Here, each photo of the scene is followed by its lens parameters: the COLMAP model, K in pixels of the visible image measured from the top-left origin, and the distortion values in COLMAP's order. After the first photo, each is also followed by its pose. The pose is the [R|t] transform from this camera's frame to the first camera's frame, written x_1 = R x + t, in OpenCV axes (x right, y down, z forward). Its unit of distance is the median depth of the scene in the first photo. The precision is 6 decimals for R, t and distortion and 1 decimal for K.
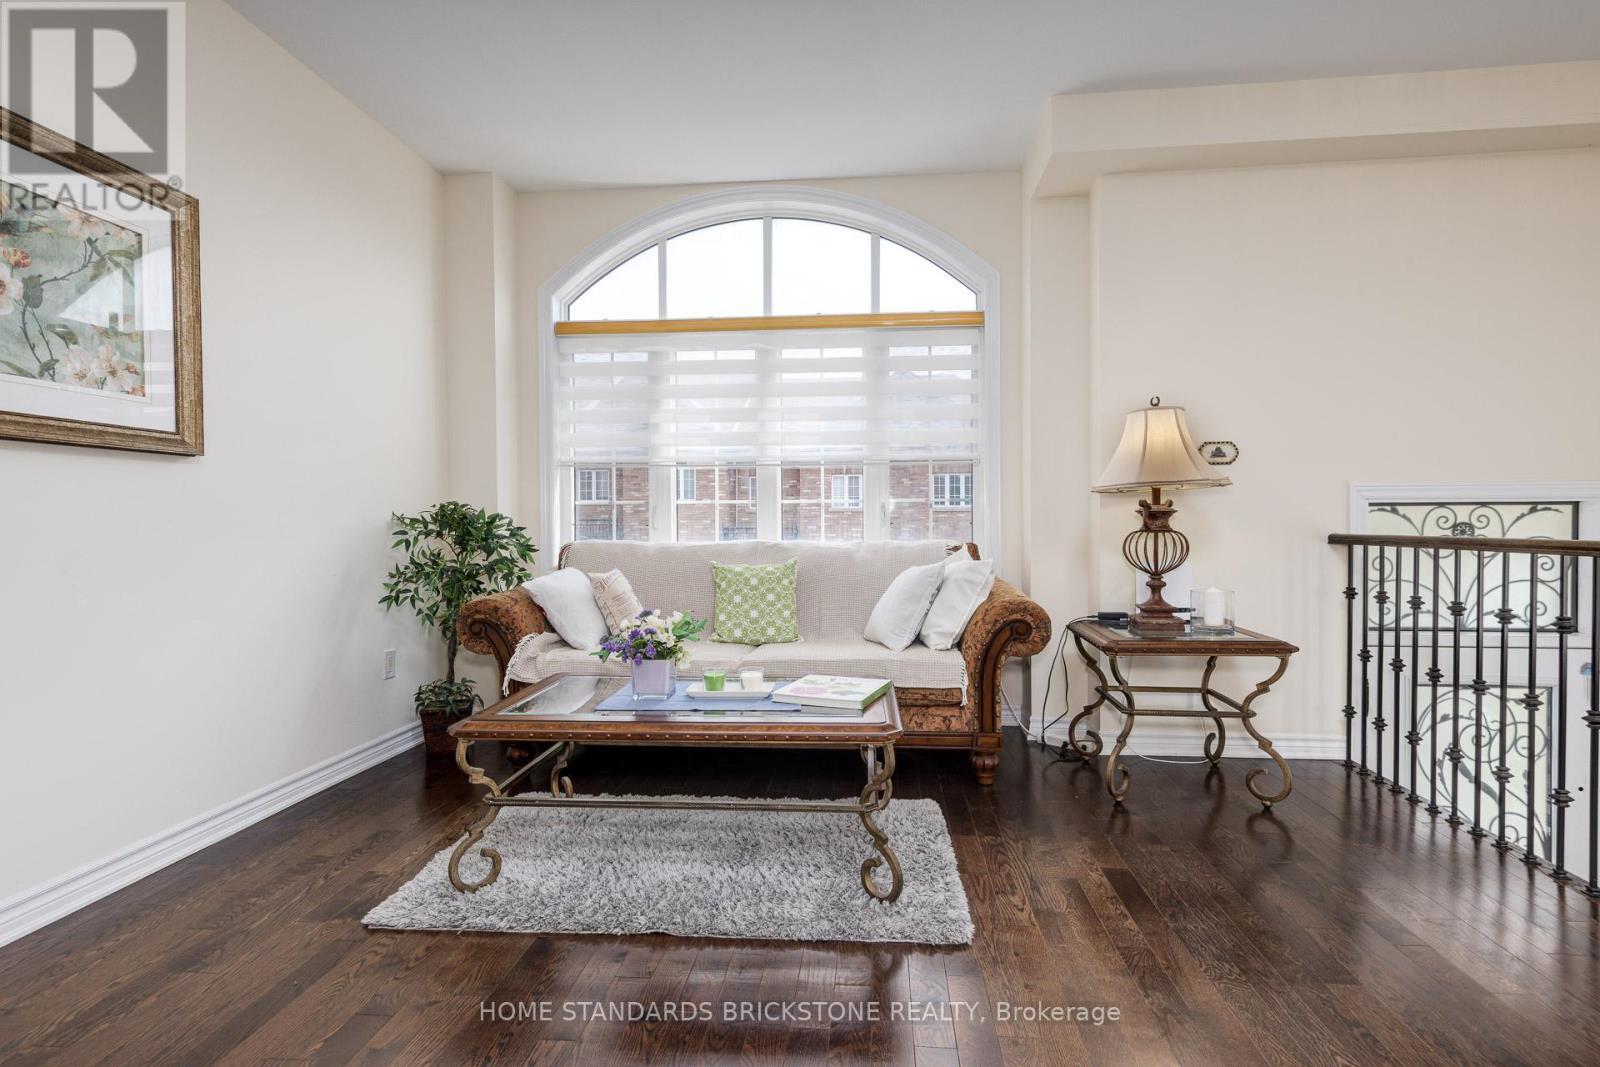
lens RADIAL K [[792.7, 0, 800.0], [0, 792.7, 533.5], [0, 0, 1]] dist [0.002917, 0.000292]
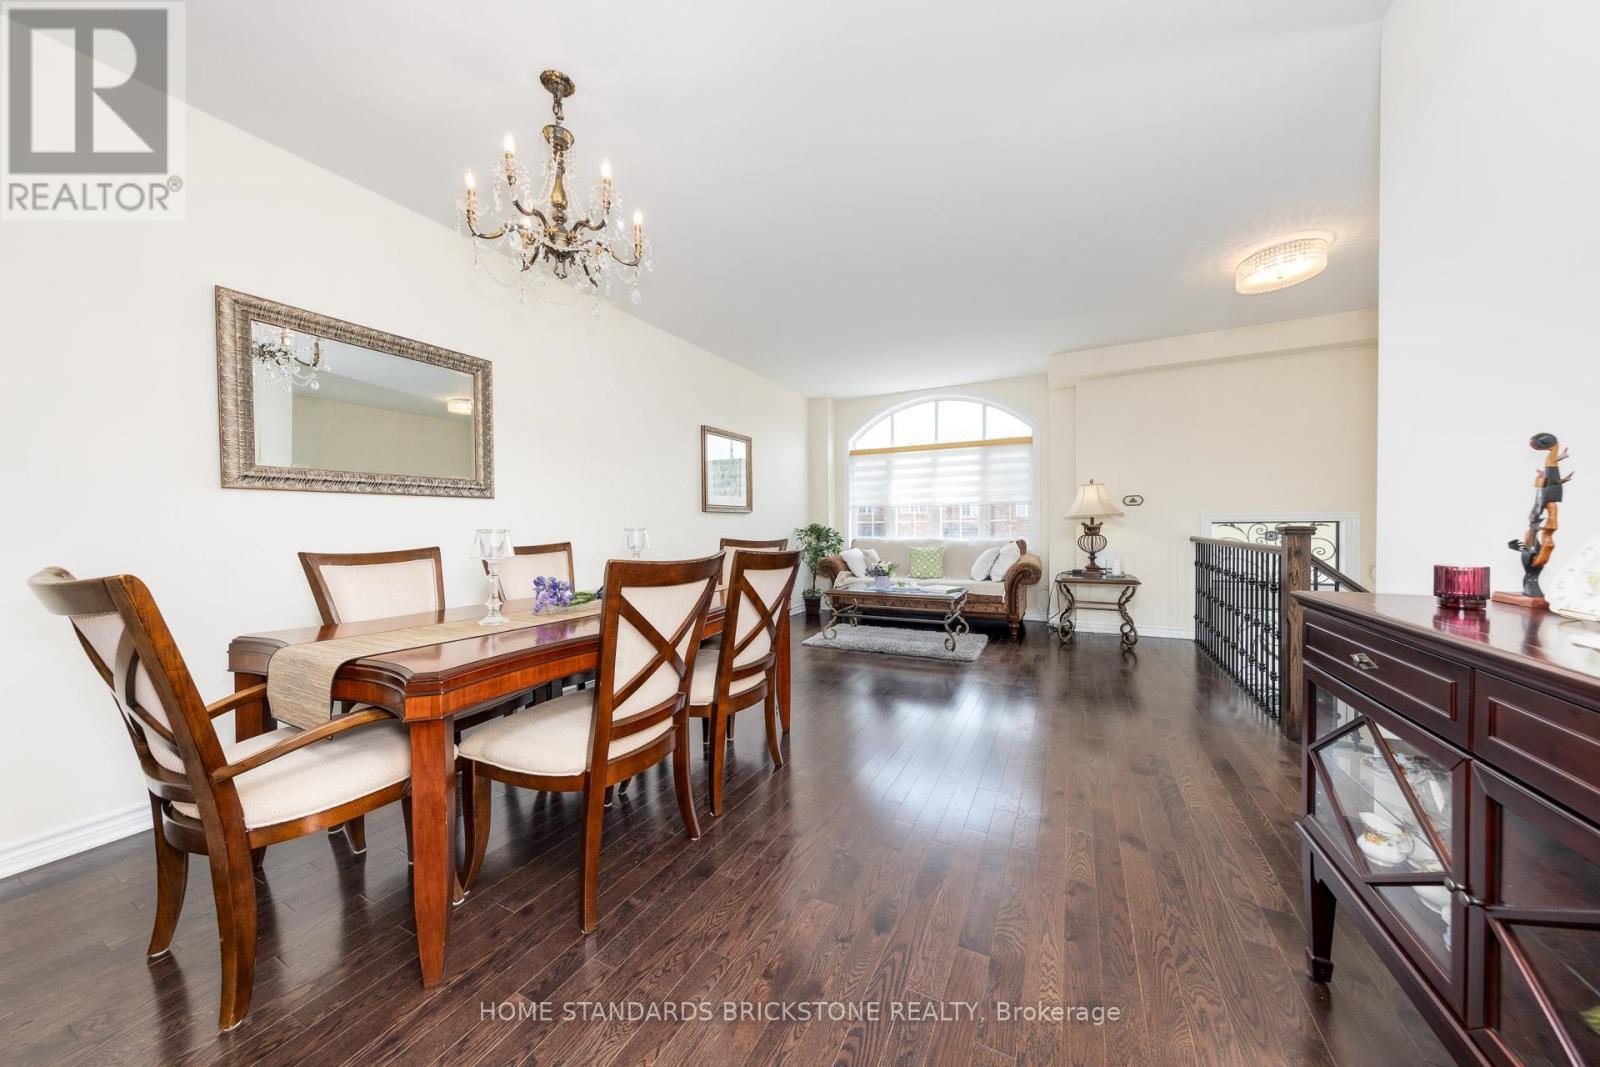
lens RADIAL K [[497.1, 0, 815.7], [0, 497.1, 528.2], [0, 0, 1]] dist [0.007934, 0.000037]
pose [[0.936278, -0.001705, -0.351256, 0.182275], [-0.001408, 0.999962, -0.008609, -0.009257], [0.351257, 0.008555, 0.936240, -0.651811]]
